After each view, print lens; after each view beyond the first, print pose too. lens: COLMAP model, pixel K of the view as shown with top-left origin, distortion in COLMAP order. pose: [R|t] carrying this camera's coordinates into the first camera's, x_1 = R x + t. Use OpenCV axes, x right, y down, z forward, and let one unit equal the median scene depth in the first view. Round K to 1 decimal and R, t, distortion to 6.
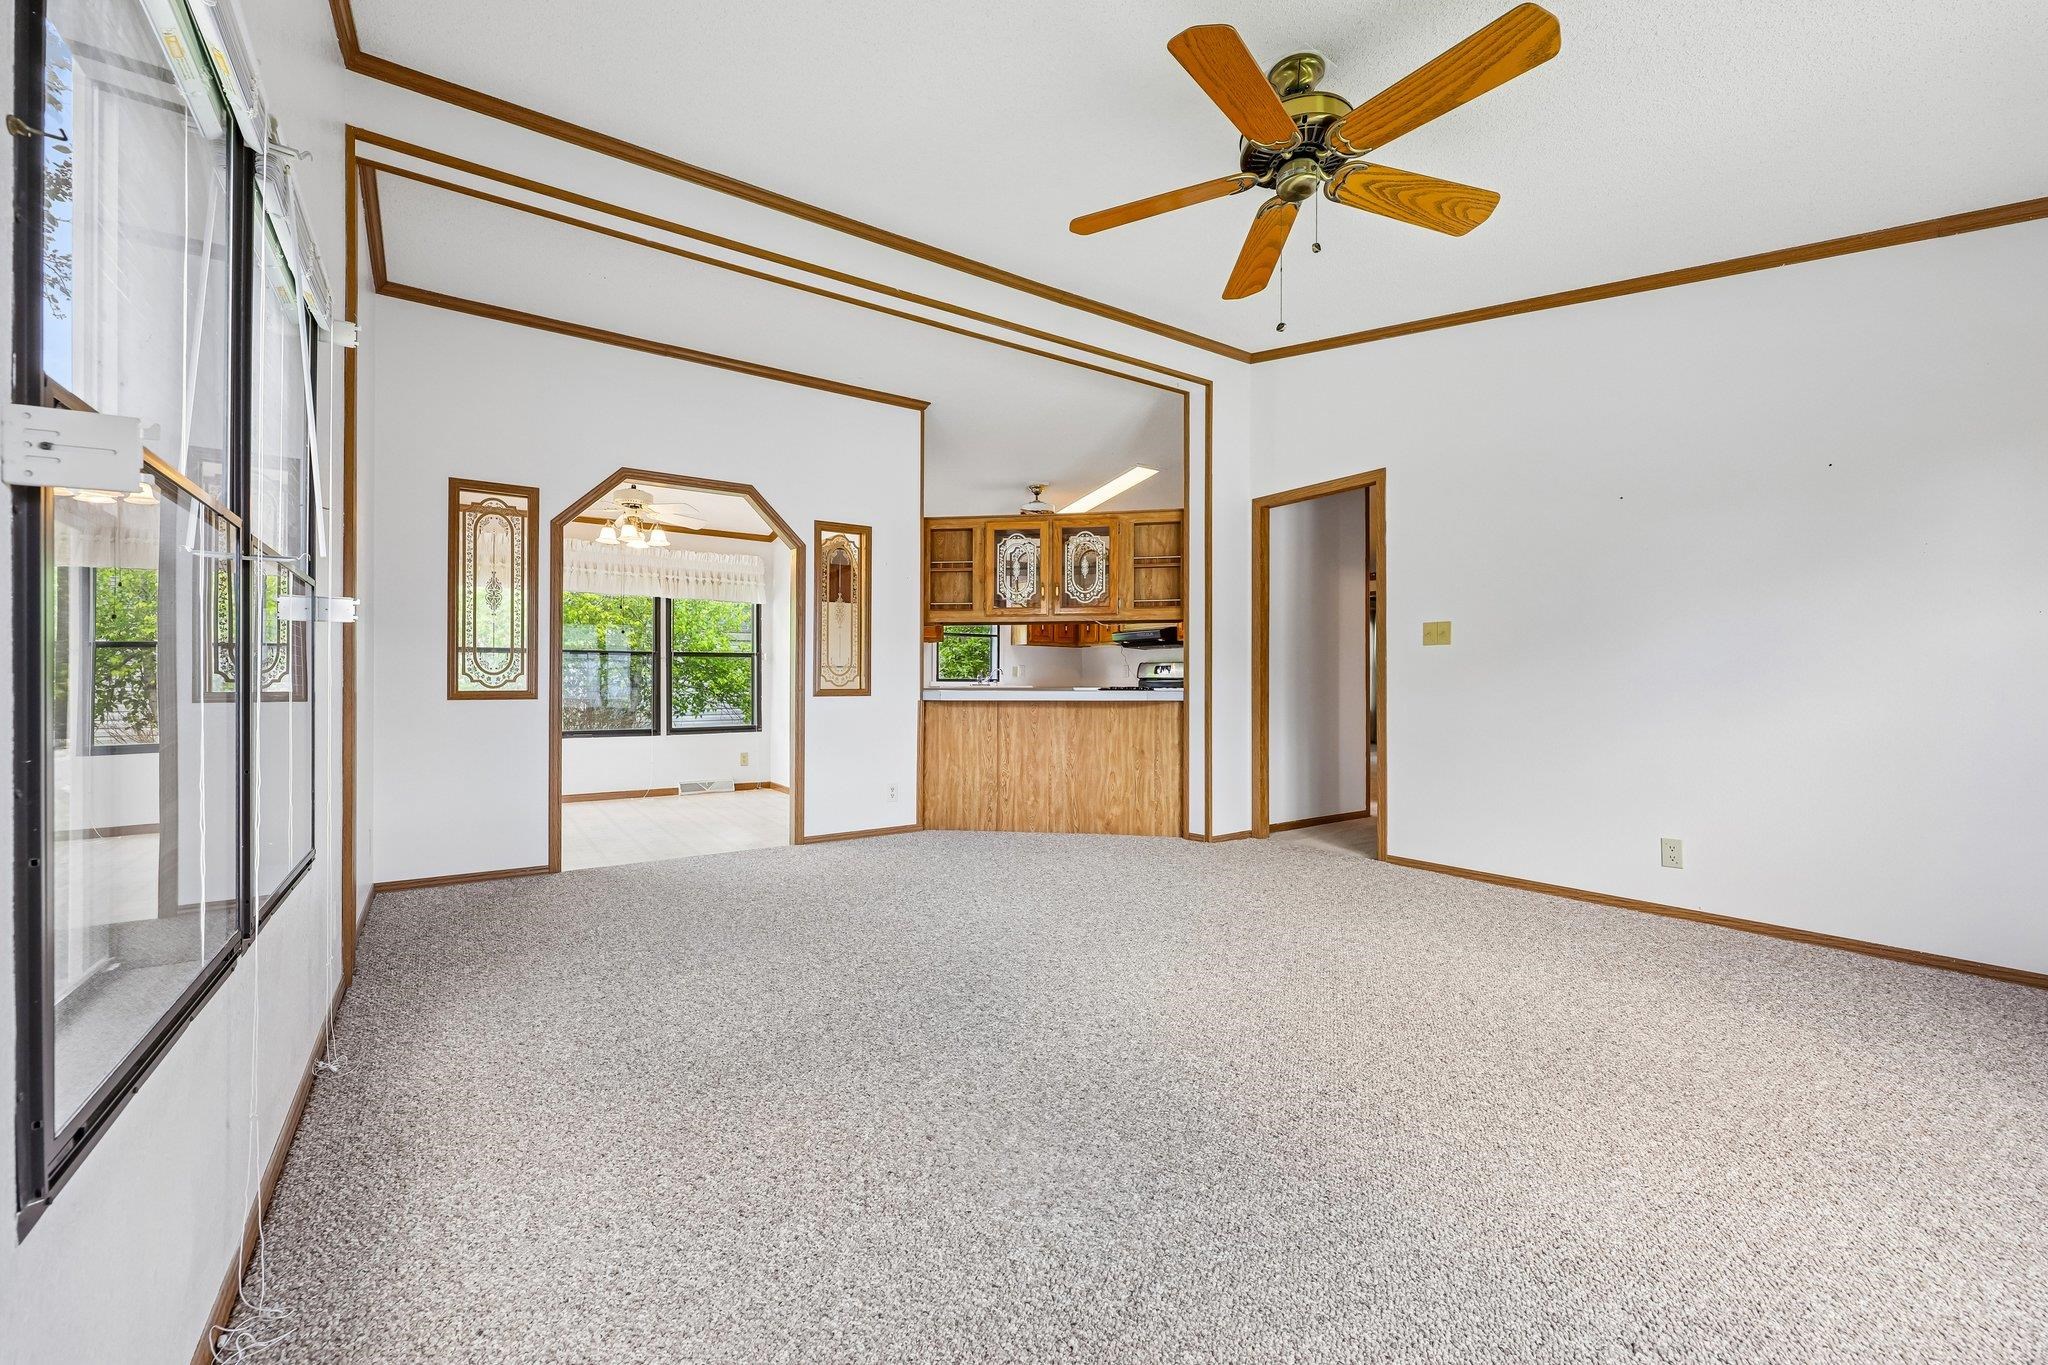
lens RADIAL K [[826.6, 0, 1016.5], [0, 826.6, 675.4], [0, 0, 1]] dist [0.000534, 0.000037]
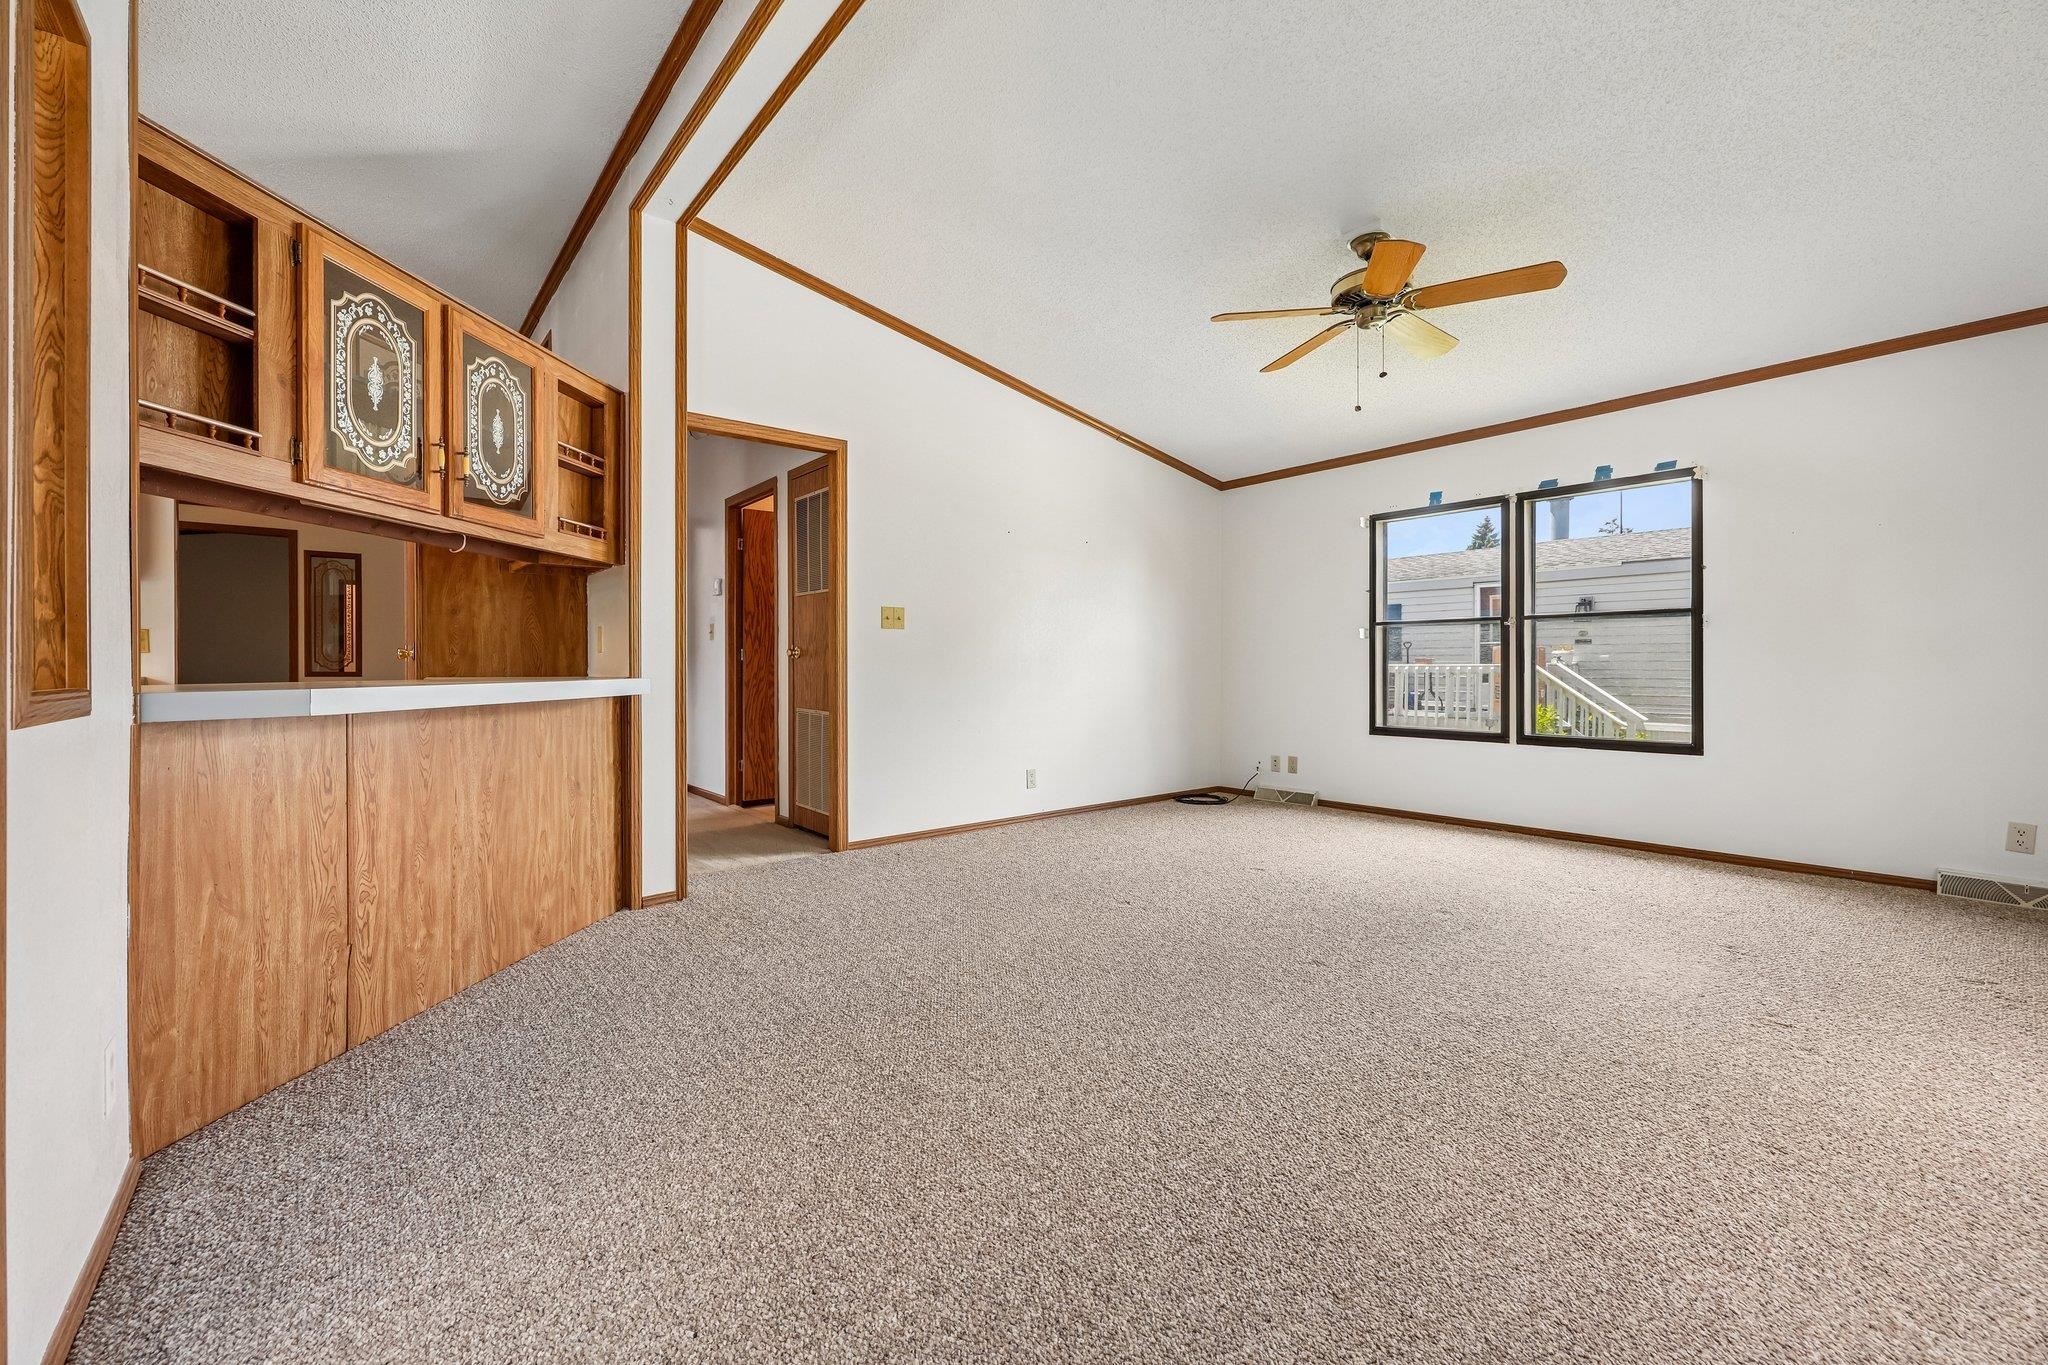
lens RADIAL K [[826.6, 0, 1031.8], [0, 826.6, 668.9], [0, 0, 1]] dist [0.000534, 0.000037]
pose [[-0.102029, -0.001590, 0.994780, -0.447074], [-0.004341, 0.999990, 0.001153, 0.009698], [-0.994772, -0.004201, -0.102035, 0.737216]]
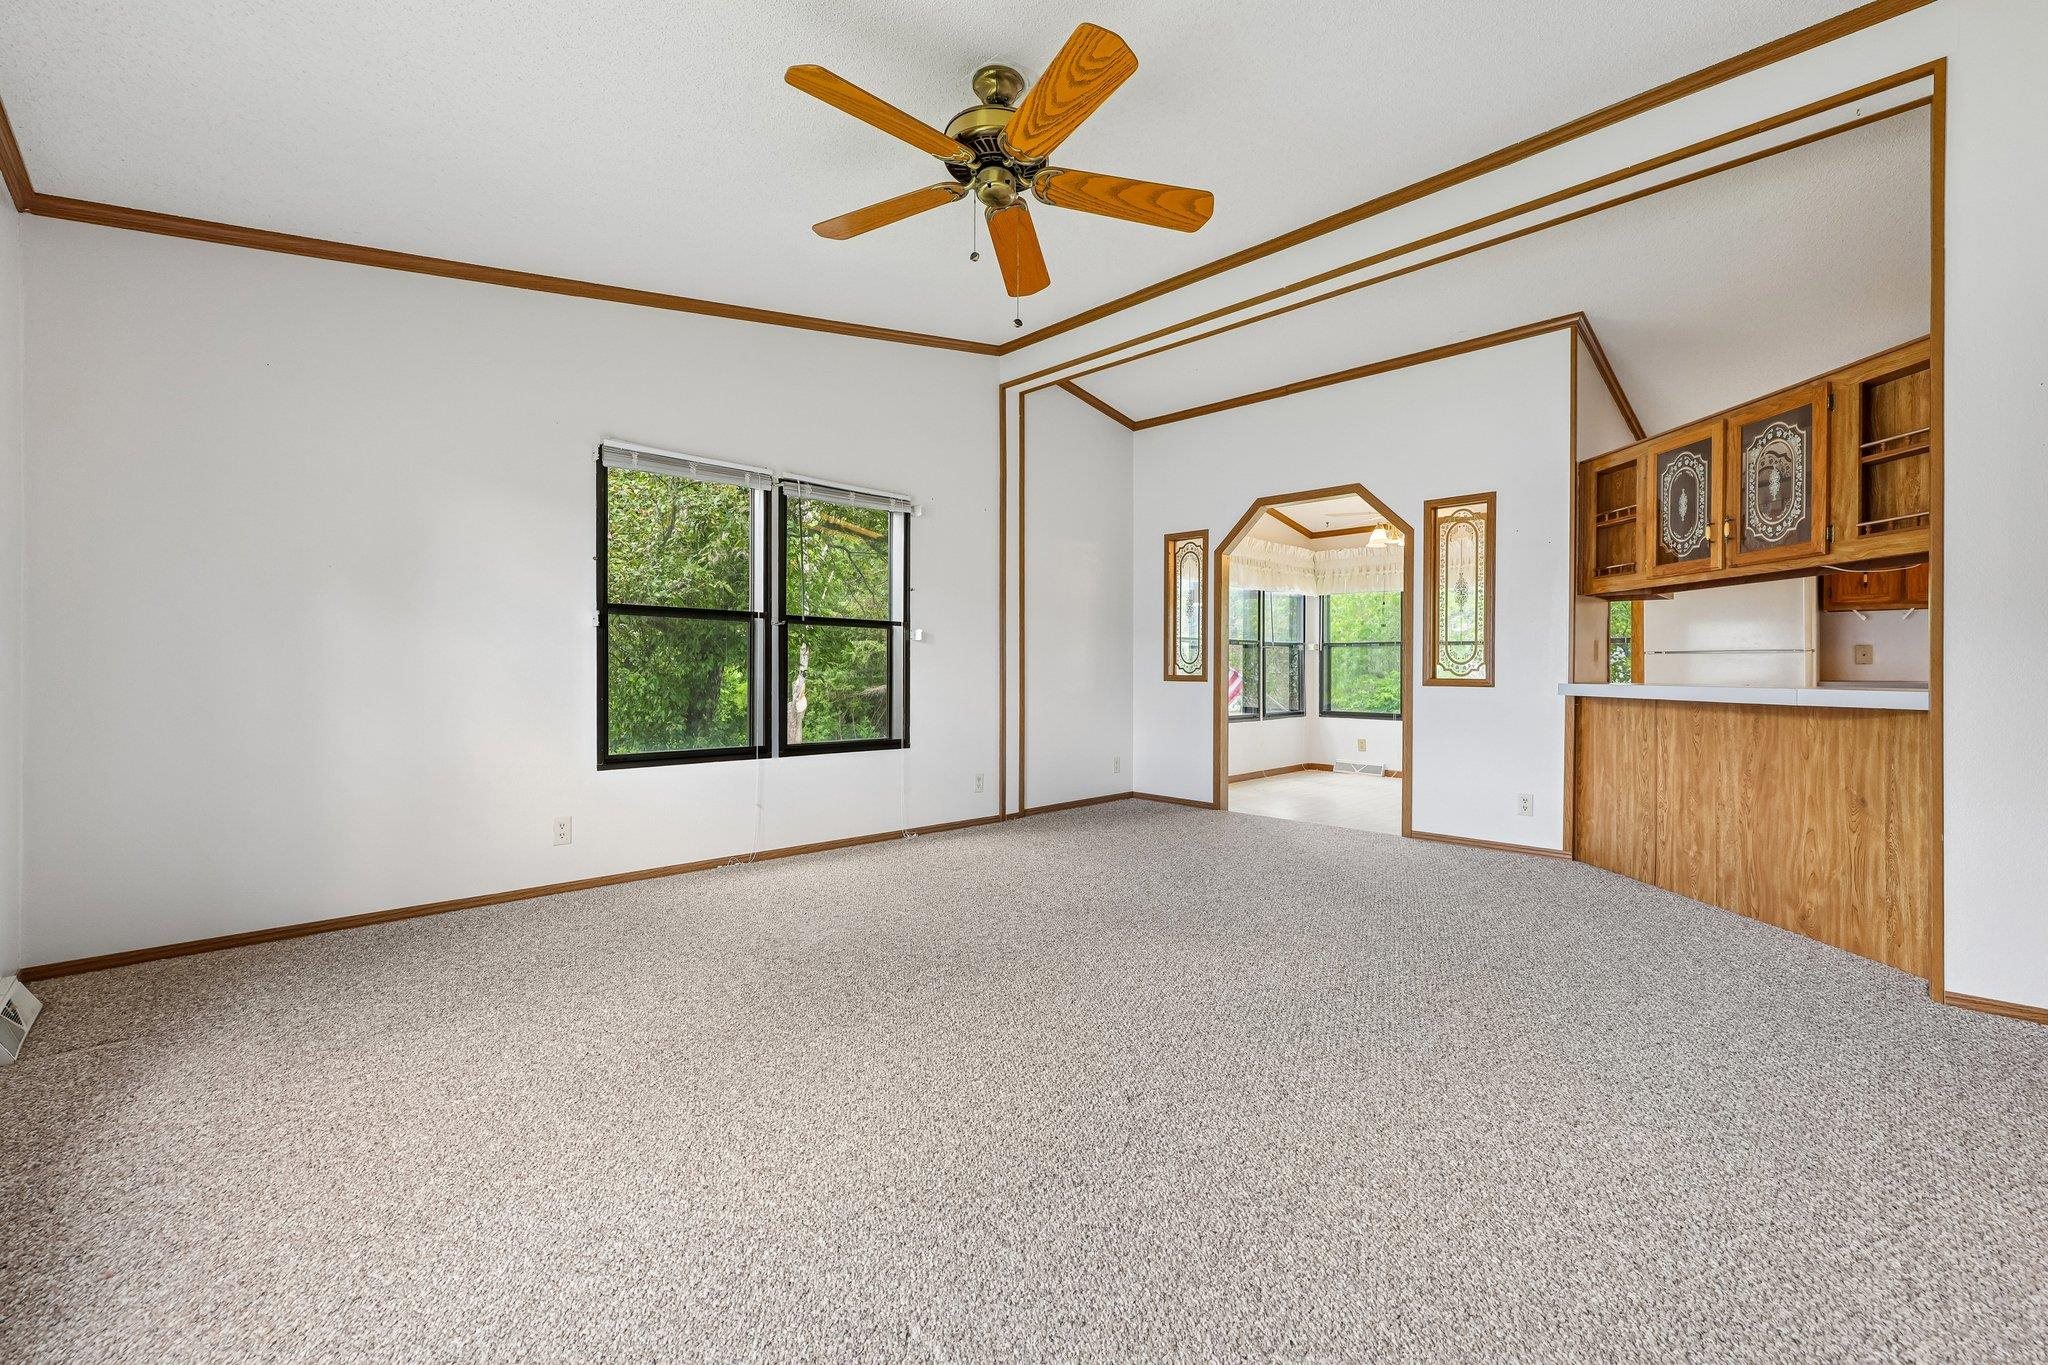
lens RADIAL K [[826.6, 0, 1025.4], [0, 826.6, 665.9], [0, 0, 1]] dist [0.000534, 0.000037]
pose [[0.180004, -0.002402, -0.983663, 0.581133], [0.000001, 0.999997, -0.002442, 0.004654], [0.983666, 0.000439, 0.180003, 0.357826]]
